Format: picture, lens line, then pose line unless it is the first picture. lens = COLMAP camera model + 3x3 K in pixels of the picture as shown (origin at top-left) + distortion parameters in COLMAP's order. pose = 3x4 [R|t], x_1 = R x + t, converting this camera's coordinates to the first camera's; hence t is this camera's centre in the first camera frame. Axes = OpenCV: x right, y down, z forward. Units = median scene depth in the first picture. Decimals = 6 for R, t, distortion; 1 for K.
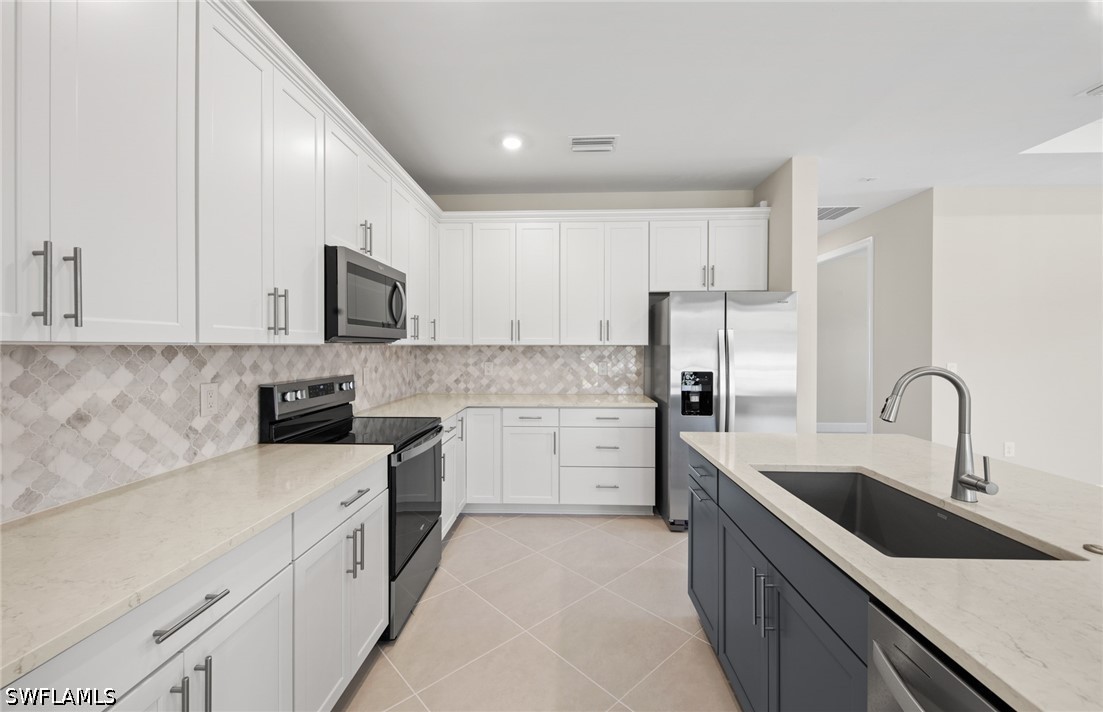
lens RADIAL K [[435.2, 0, 550.8], [0, 435.2, 349.1], [0, 0, 1]] dist [0.008284, -0.003977]
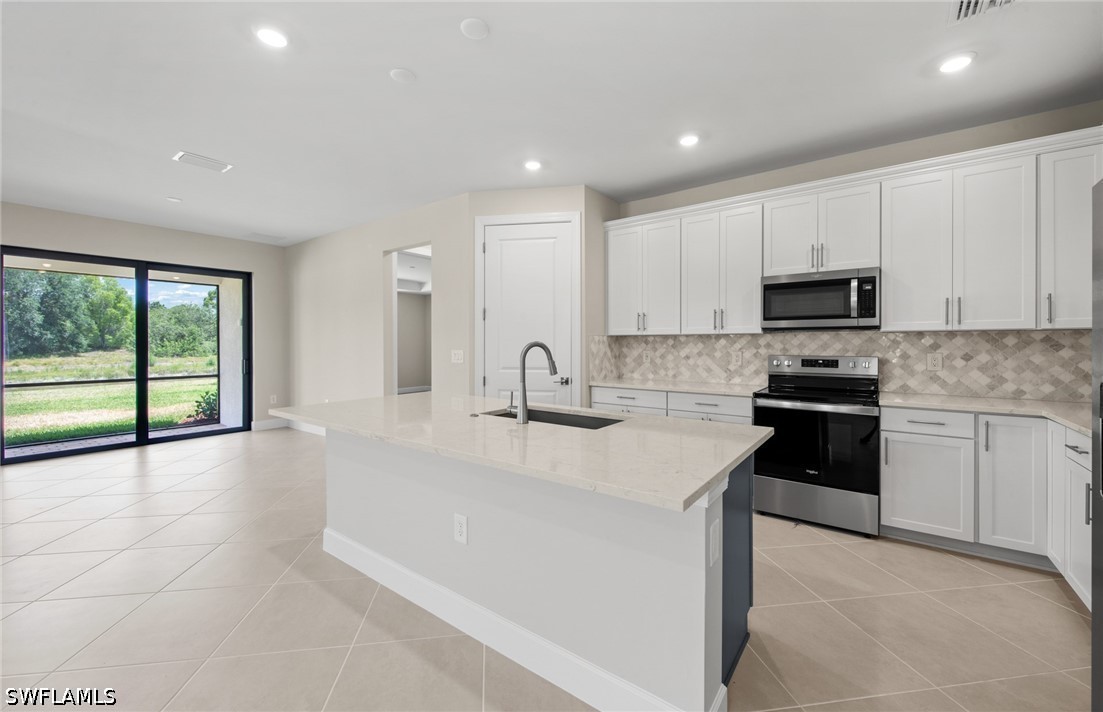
lens RADIAL K [[435.2, 0, 547.7], [0, 435.2, 344.1], [0, 0, 1]] dist [0.008284, -0.003977]
pose [[-0.569250, 0.004133, -0.822154, 0.880943], [-0.004123, 0.999960, 0.007882, 0.014791], [0.822154, 0.007877, -0.569211, 0.787969]]
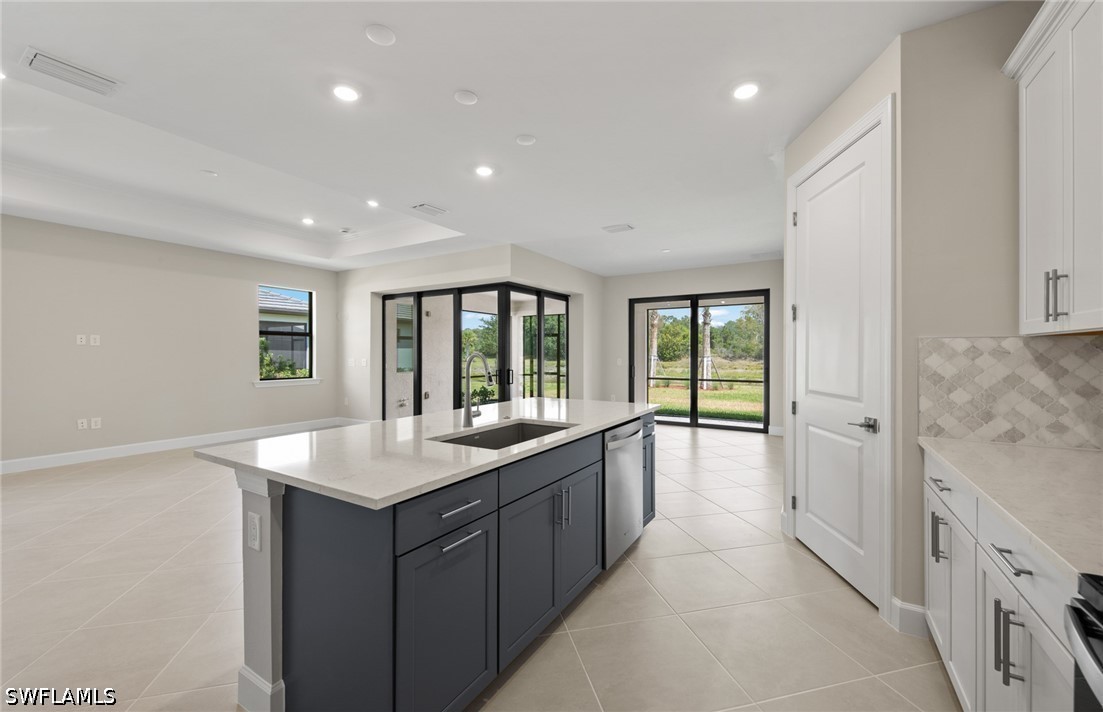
lens RADIAL K [[435.2, 0, 553.7], [0, 435.2, 355.0], [0, 0, 1]] dist [0.008284, -0.003977]
pose [[-0.877645, -0.002090, 0.479307, -0.088766], [0.003120, 0.999944, 0.010073, 0.012879], [-0.479302, 0.010336, -0.877589, 0.957590]]
